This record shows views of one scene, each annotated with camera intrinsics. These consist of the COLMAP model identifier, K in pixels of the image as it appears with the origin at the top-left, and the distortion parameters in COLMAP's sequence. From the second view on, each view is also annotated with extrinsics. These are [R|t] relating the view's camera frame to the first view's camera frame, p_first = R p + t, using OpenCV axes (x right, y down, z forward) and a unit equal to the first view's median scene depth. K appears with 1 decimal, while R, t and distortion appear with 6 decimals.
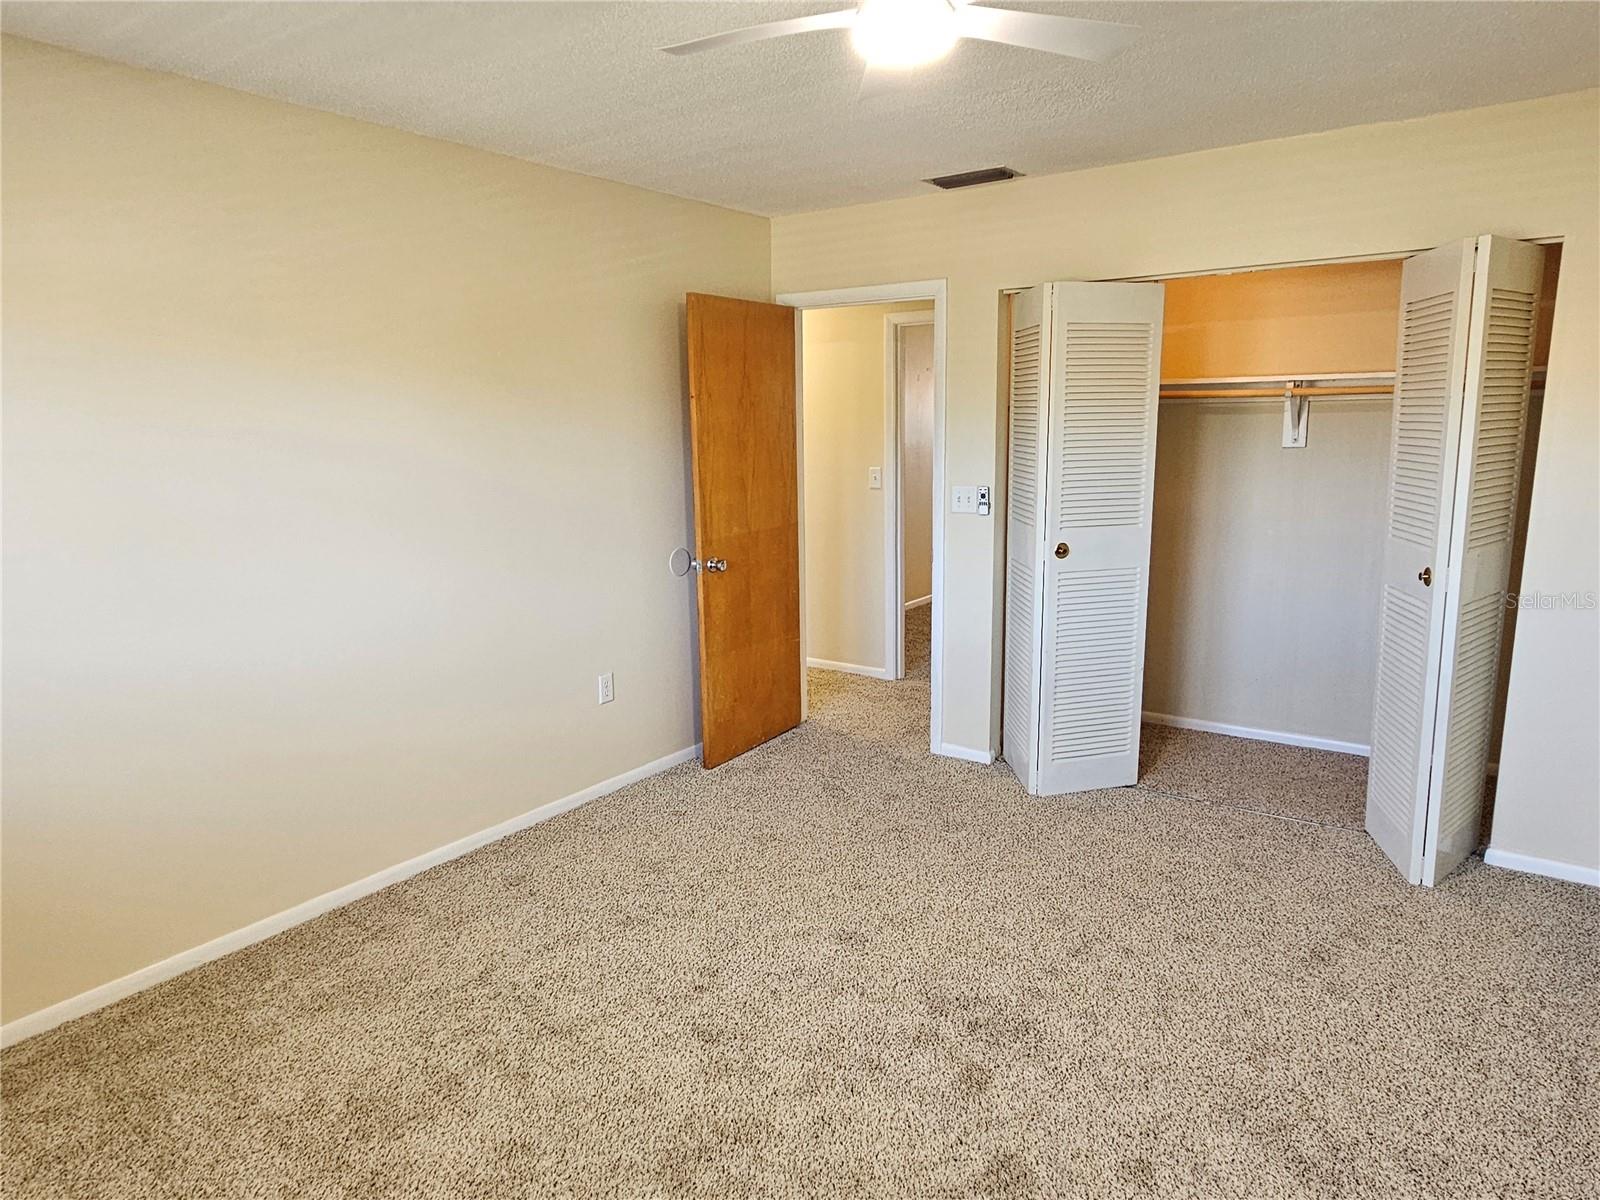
lens RADIAL K [[976.8, 0, 797.2], [0, 976.8, 594.9], [0, 0, 1]] dist [0.003147, 0.001430]
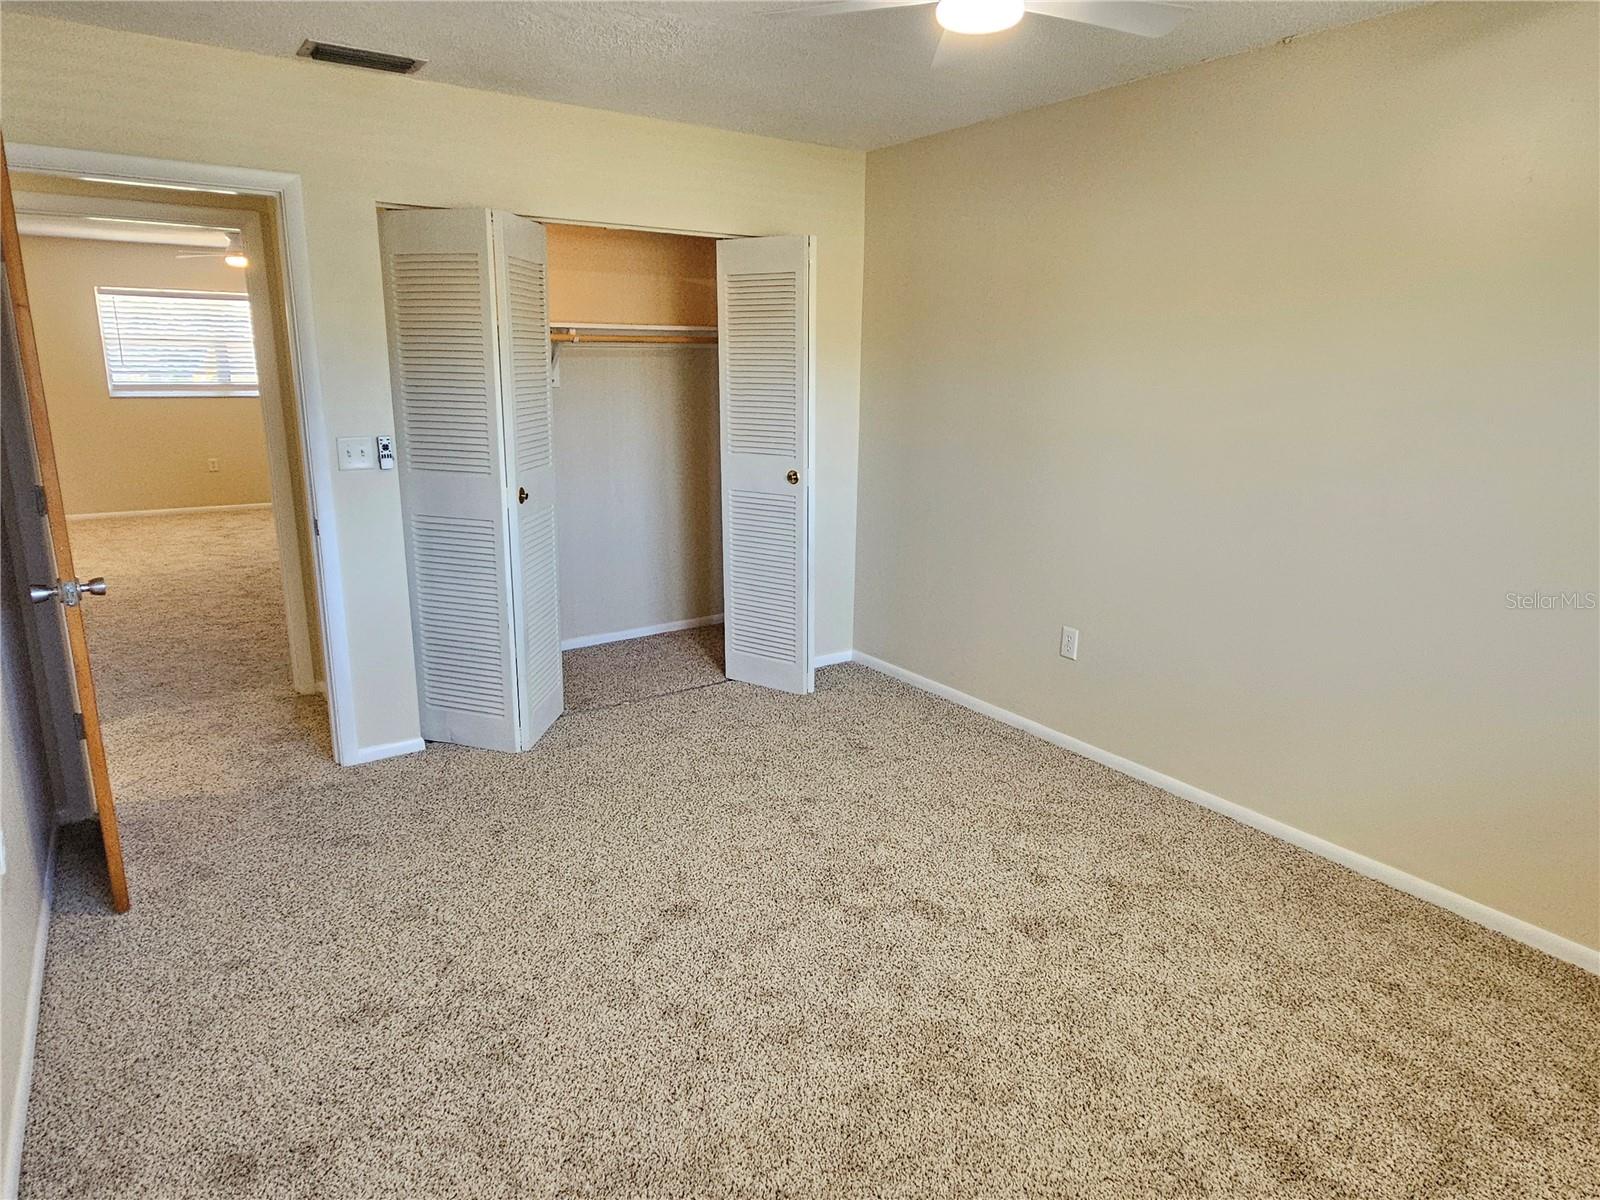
lens RADIAL K [[976.8, 0, 797.2], [0, 976.8, 594.9], [0, 0, 1]] dist [0.003147, 0.001430]
pose [[0.345084, -0.201751, 0.916632, -0.535957], [0.153782, 0.975579, 0.156831, -0.058439], [-0.925888, 0.086842, 0.367683, 0.395418]]
